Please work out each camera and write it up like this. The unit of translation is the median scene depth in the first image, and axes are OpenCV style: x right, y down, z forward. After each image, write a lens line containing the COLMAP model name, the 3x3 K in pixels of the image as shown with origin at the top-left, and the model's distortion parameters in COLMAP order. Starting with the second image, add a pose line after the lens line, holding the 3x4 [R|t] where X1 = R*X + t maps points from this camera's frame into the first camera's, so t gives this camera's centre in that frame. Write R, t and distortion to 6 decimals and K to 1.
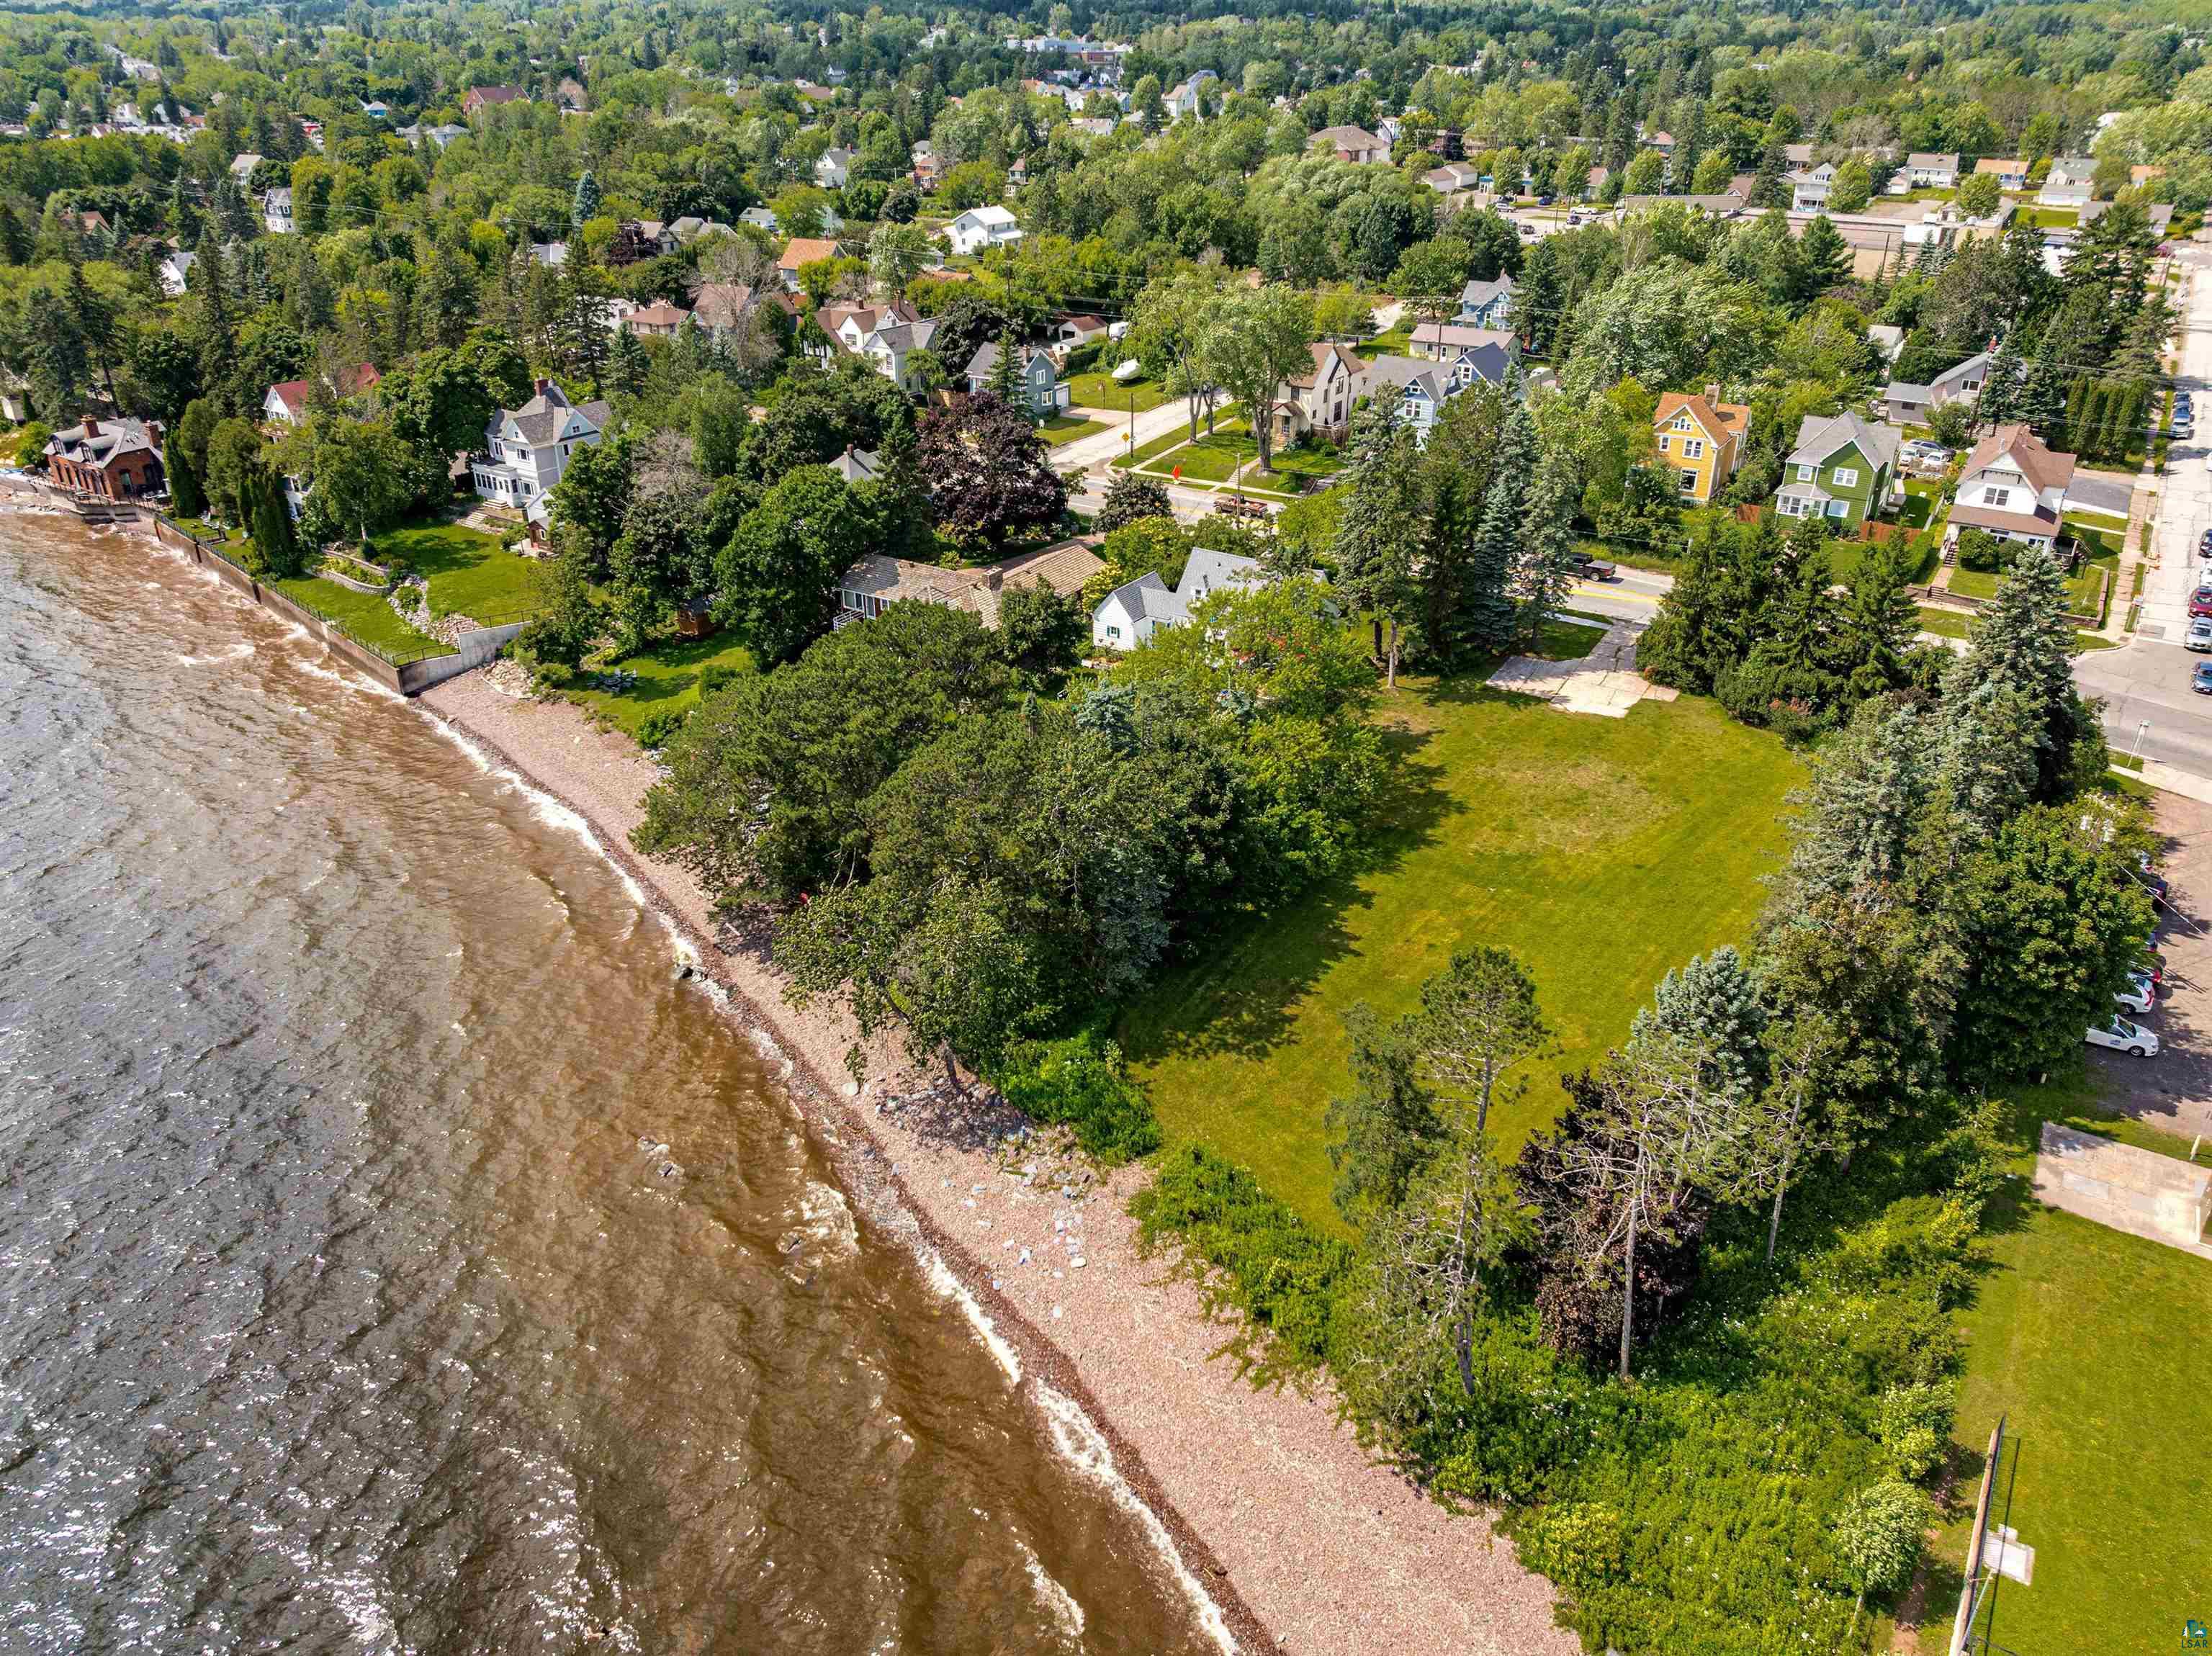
lens RADIAL K [[1553.7, 0, 1106.0], [0, 1553.7, 828.0], [0, 0, 1]] dist [-0.053074, -0.002130]
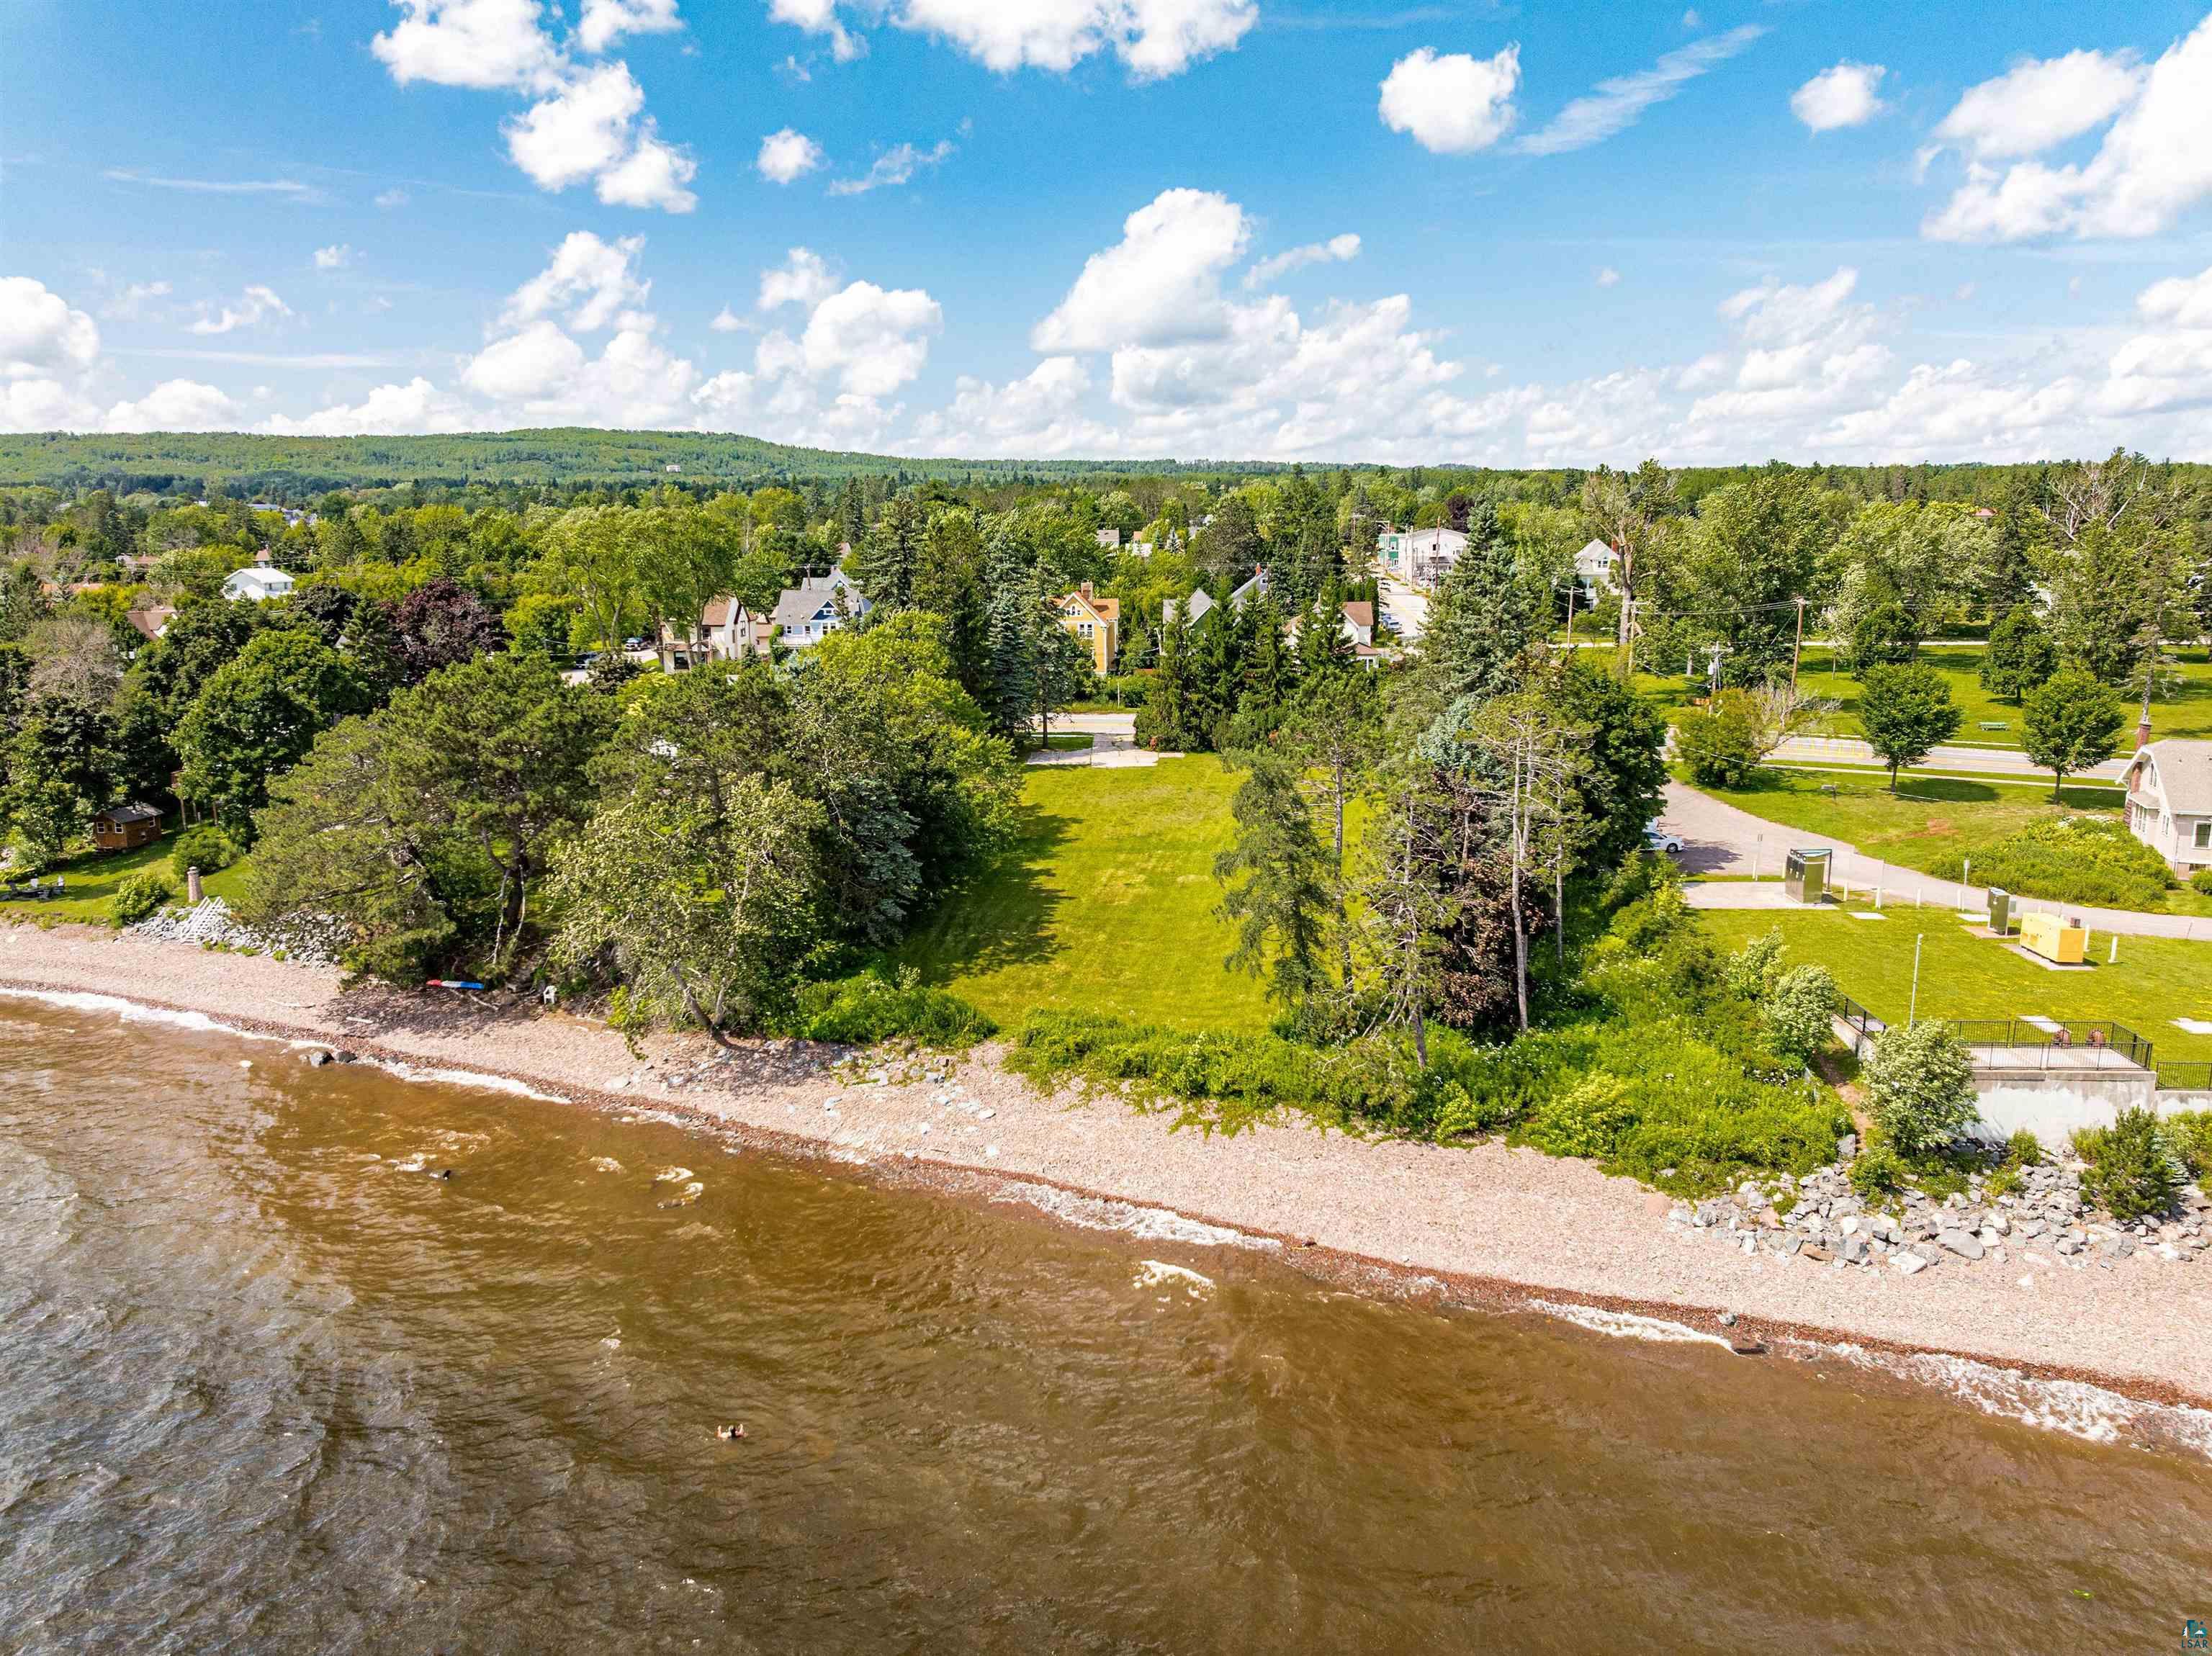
lens RADIAL K [[1542.5, 0, 1106.0], [0, 1542.5, 828.0], [0, 0, 1]] dist [-0.025798, -0.001977]
pose [[0.869110, -0.097599, 0.484895, -0.244630], [0.233108, 0.945462, -0.227514, 0.216585], [-0.436245, 0.310768, 0.844461, 0.079013]]
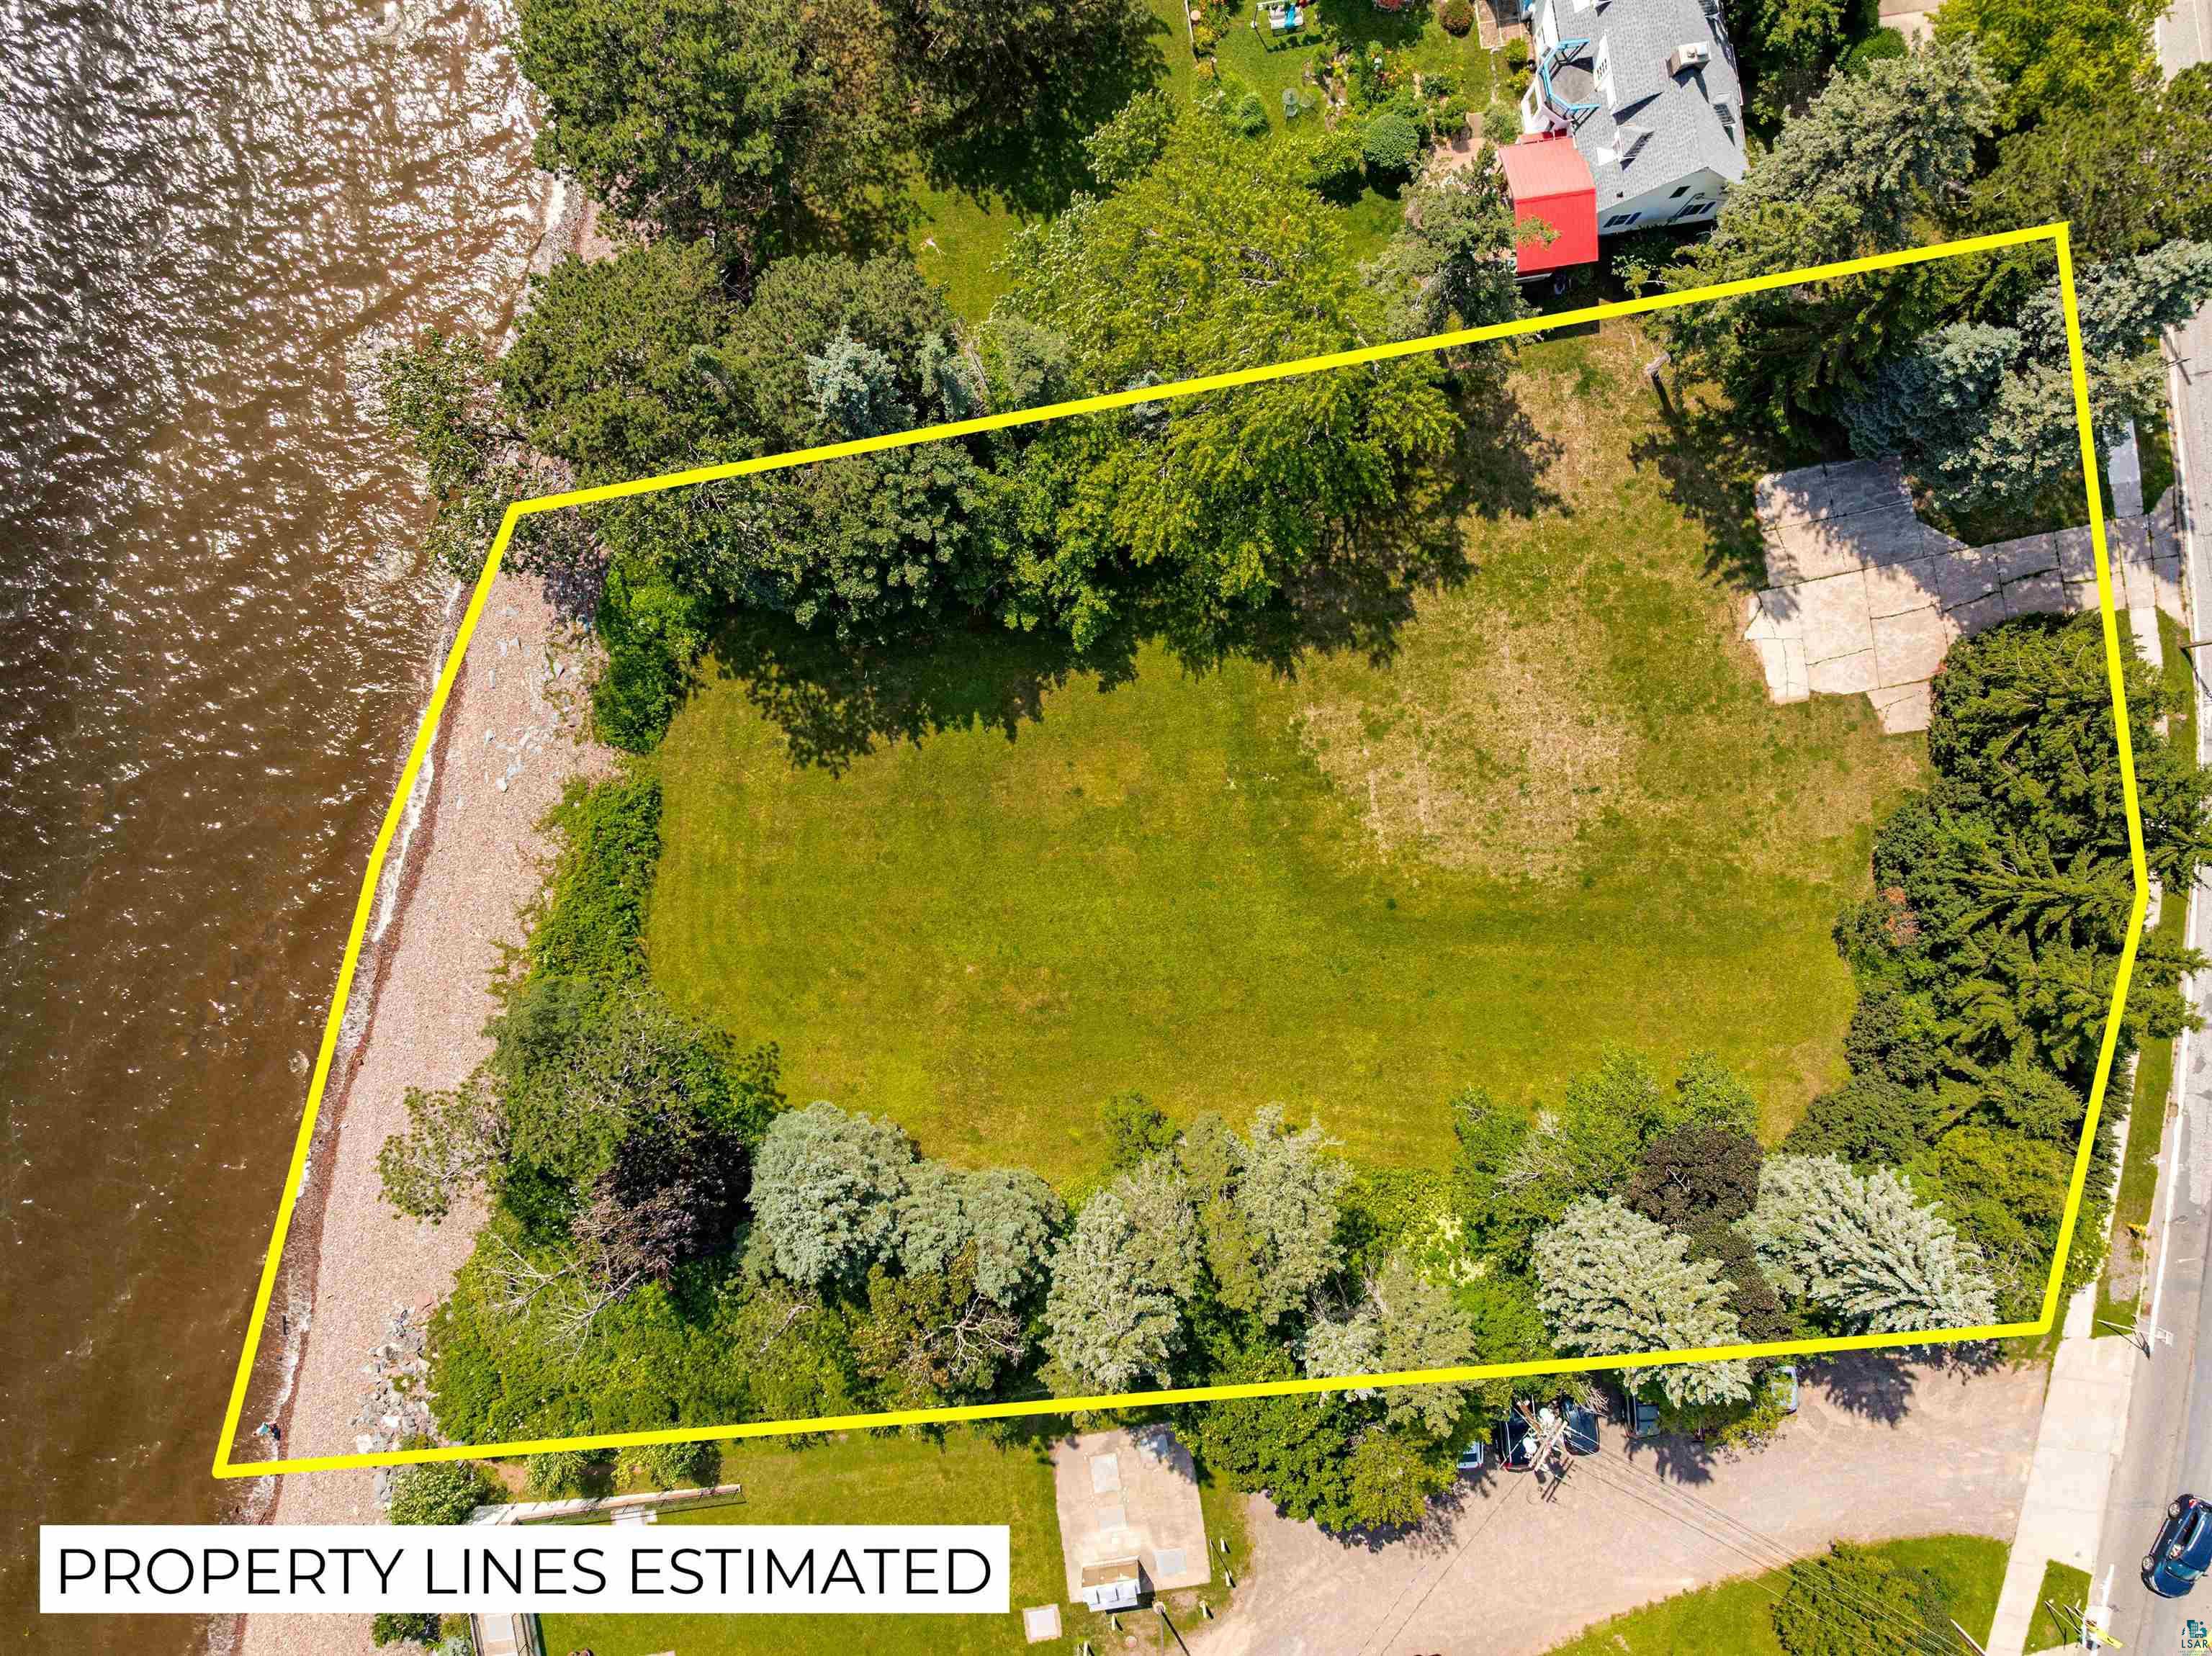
lens RADIAL K [[1542.5, 0, 1106.0], [0, 1542.5, 828.0], [0, 0, 1]] dist [-0.025798, -0.001977]
pose [[0.660043, 0.751091, 0.014335, 0.175277], [-0.347972, 0.288768, 0.891924, -0.538436], [0.665777, -0.593696, 0.451958, 0.481223]]
